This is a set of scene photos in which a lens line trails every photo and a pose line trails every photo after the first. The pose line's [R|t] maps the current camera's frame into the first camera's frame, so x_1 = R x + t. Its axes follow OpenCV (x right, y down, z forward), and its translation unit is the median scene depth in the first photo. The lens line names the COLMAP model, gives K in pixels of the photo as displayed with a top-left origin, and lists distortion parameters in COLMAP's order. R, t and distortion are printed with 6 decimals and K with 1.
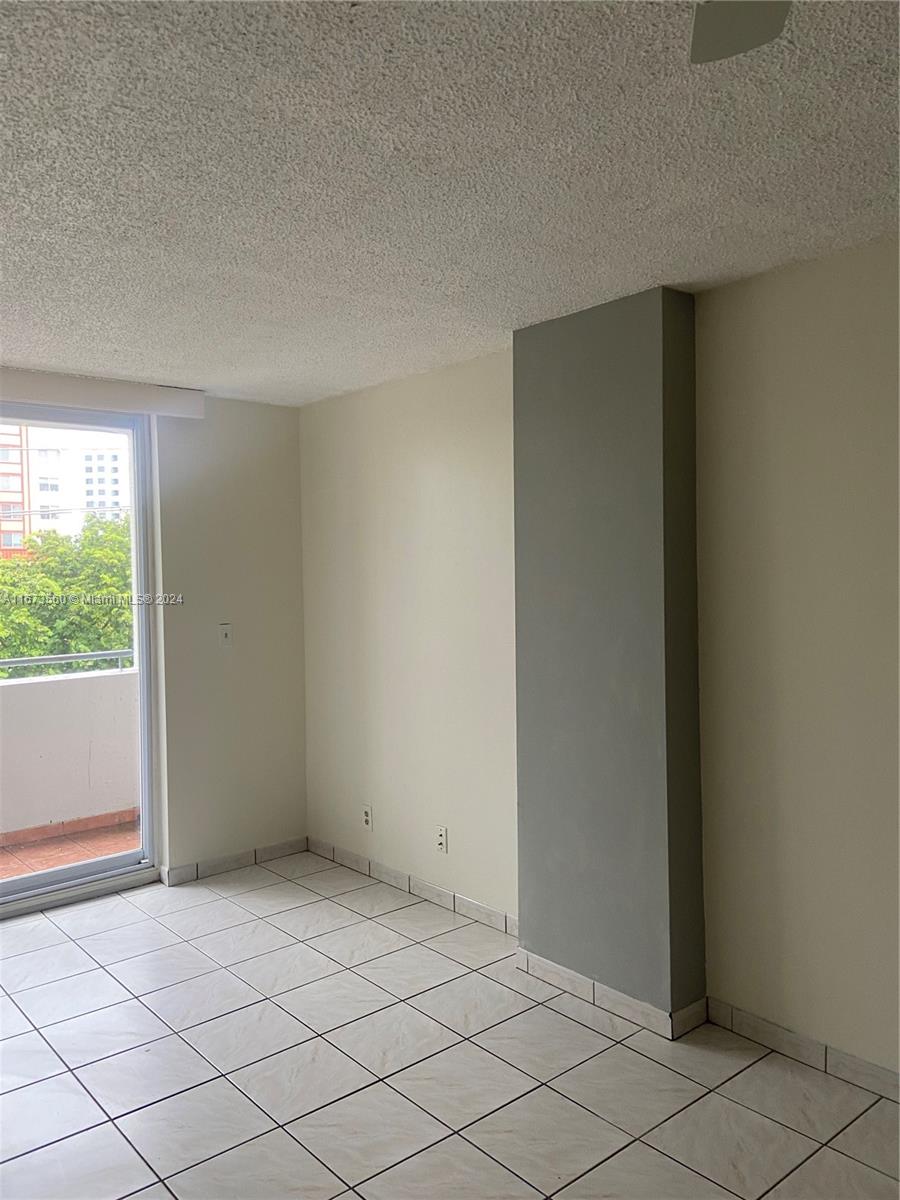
lens RADIAL K [[903.8, 0, 447.7], [0, 903.8, 596.0], [0, 0, 1]] dist [0.156160, -0.187974]
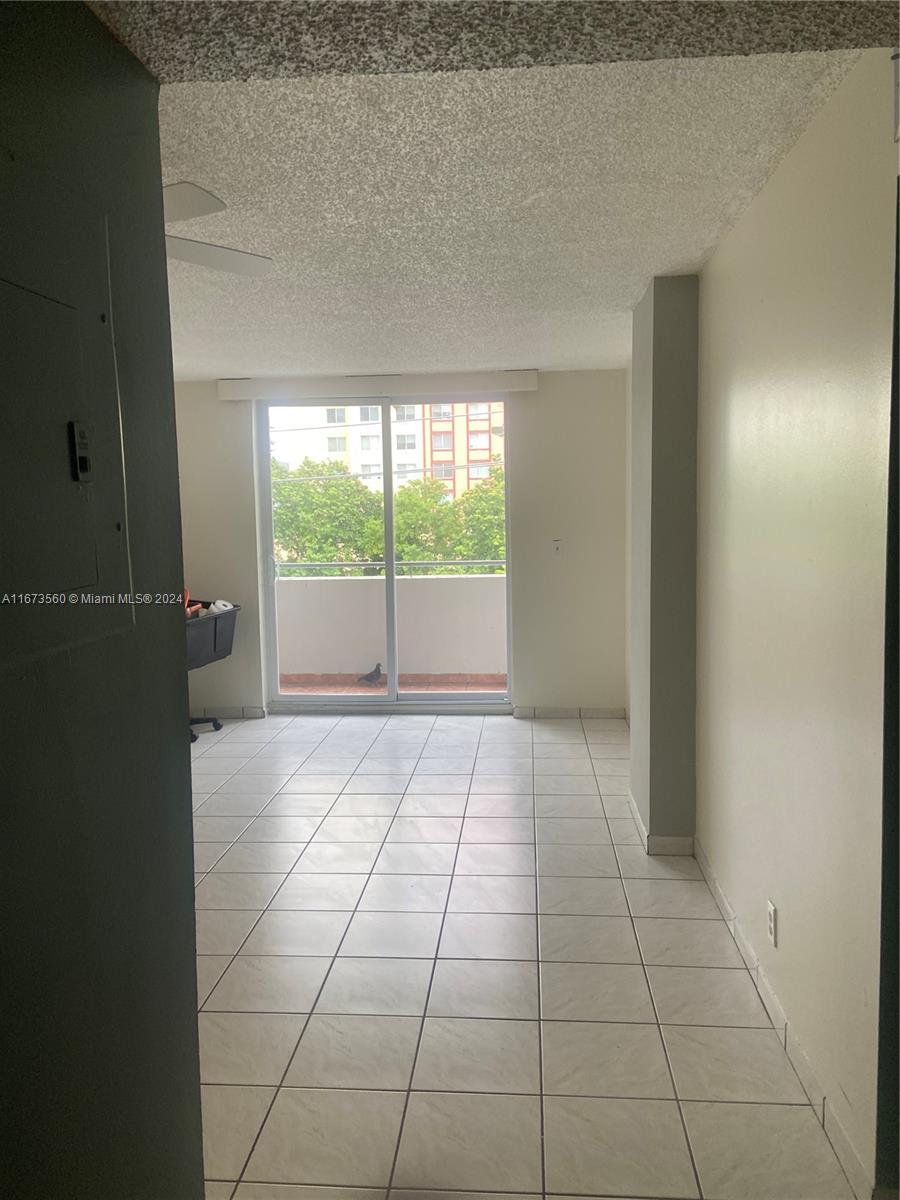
lens RADIAL K [[903.8, 0, 447.7], [0, 903.8, 596.0], [0, 0, 1]] dist [0.156160, -0.187974]
pose [[0.707877, 0.073873, -0.702462, 0.651964], [-0.015349, 0.995890, 0.089263, -0.005452], [0.706169, -0.052405, 0.706102, -0.084213]]
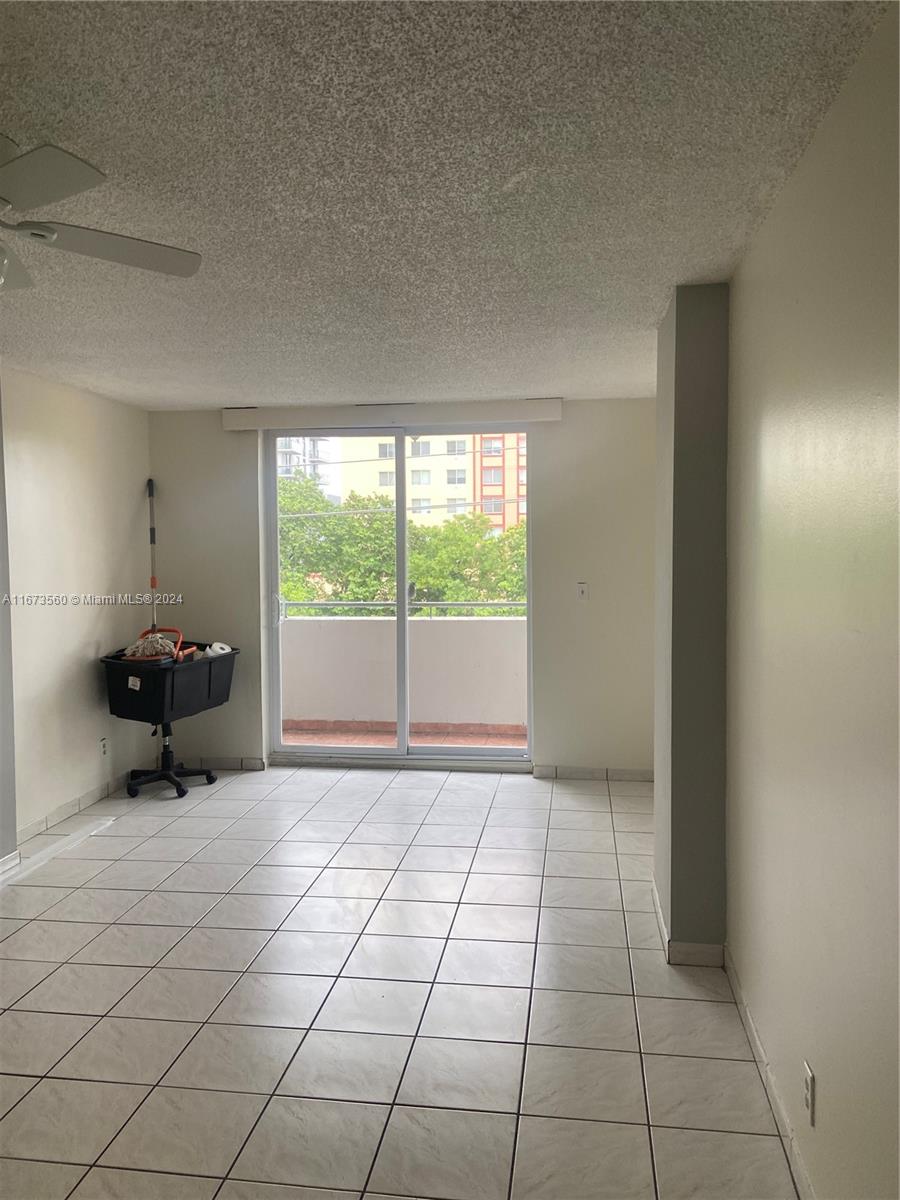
lens RADIAL K [[903.8, 0, 447.7], [0, 903.8, 596.0], [0, 0, 1]] dist [0.156160, -0.187974]
pose [[0.666147, 0.057072, -0.743634, 0.604588], [-0.025947, 0.998238, 0.053368, -0.013931], [0.745369, -0.016256, 0.666454, 0.041020]]
